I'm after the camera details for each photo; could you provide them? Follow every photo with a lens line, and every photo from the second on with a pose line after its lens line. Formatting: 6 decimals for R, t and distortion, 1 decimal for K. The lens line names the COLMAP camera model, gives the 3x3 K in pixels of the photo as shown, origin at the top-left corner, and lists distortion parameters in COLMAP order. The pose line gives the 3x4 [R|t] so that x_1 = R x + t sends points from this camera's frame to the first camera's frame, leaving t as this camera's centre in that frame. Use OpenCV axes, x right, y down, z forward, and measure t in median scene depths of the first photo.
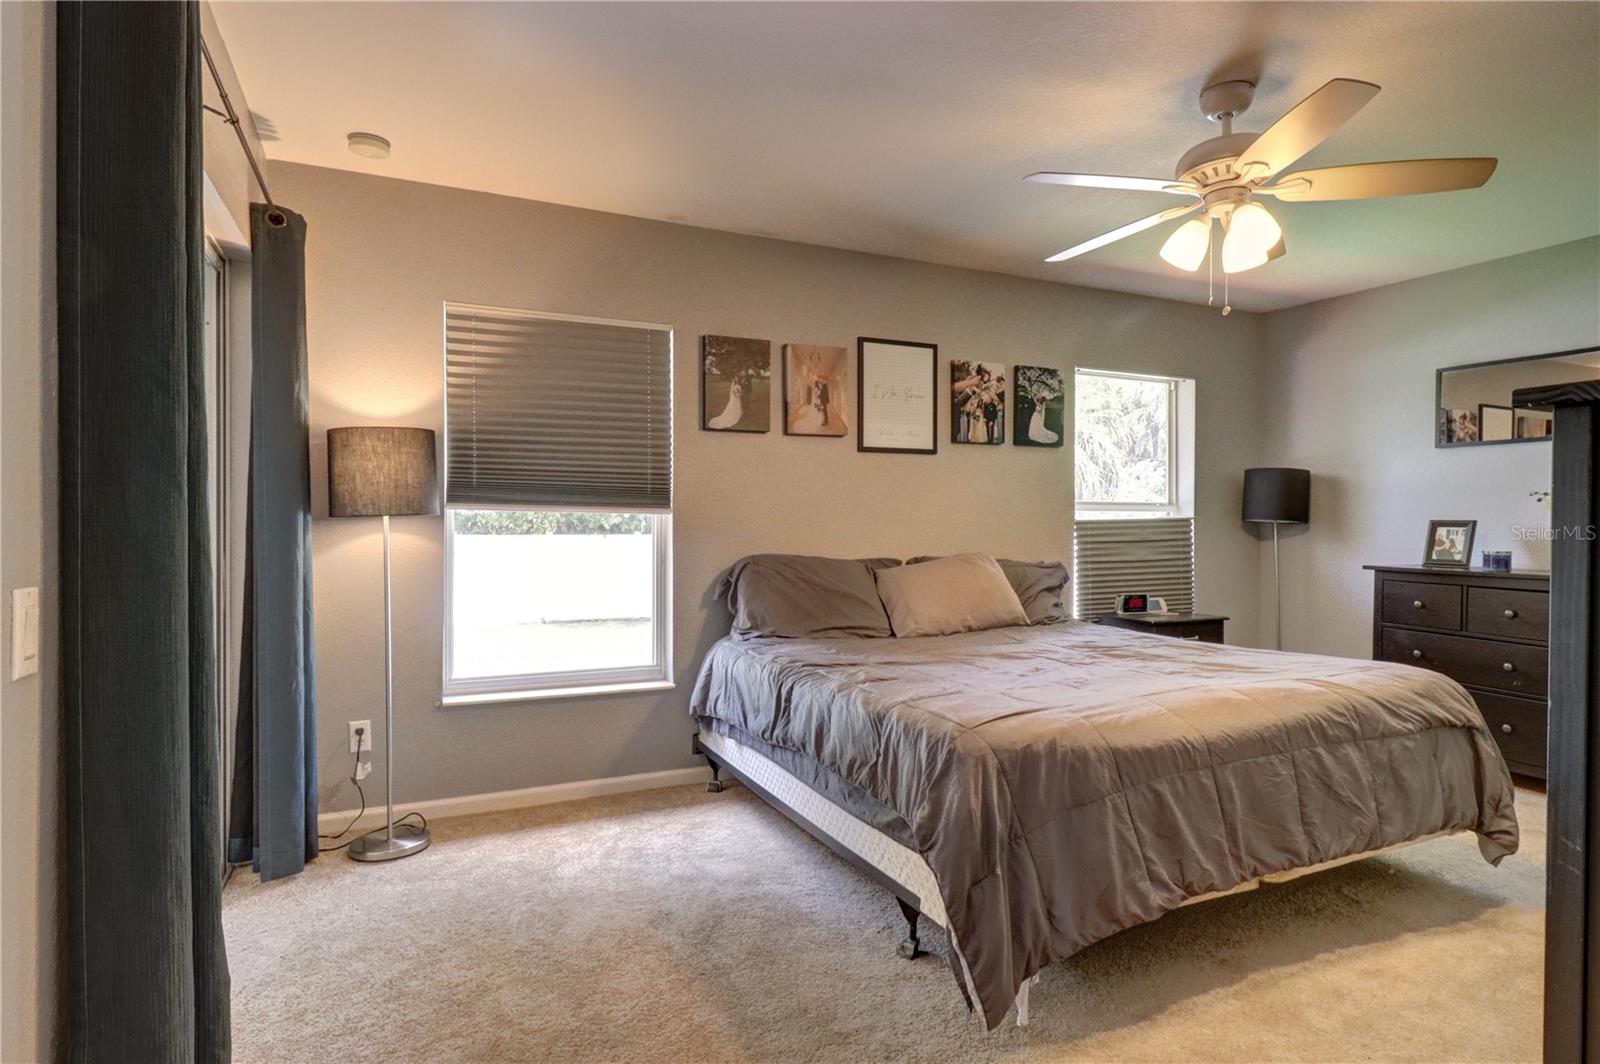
lens RADIAL K [[857.6, 0, 811.4], [0, 857.6, 537.5], [0, 0, 1]] dist [-0.011839, -0.001660]
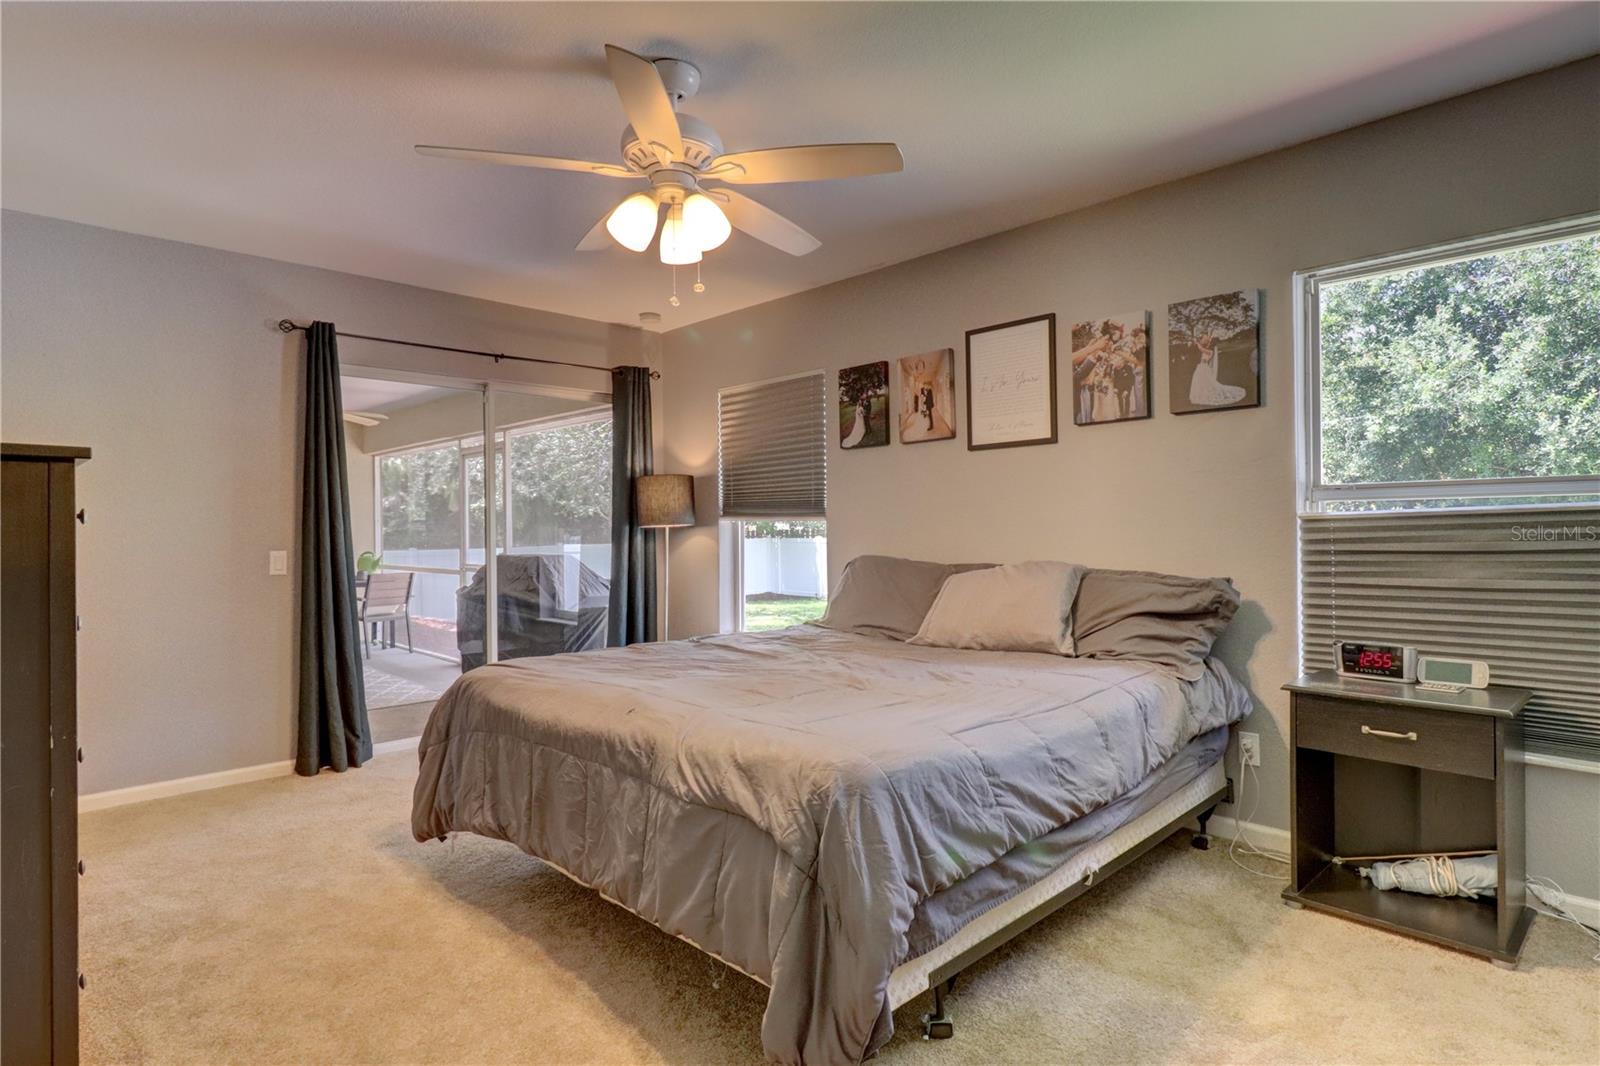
lens RADIAL K [[857.6, 0, 809.2], [0, 857.6, 528.0], [0, 0, 1]] dist [-0.011839, -0.001660]
pose [[0.320411, -0.005795, -0.947261, 0.902117], [-0.002638, 0.999972, -0.007010, -0.007150], [0.947275, 0.004745, 0.320387, 0.523657]]
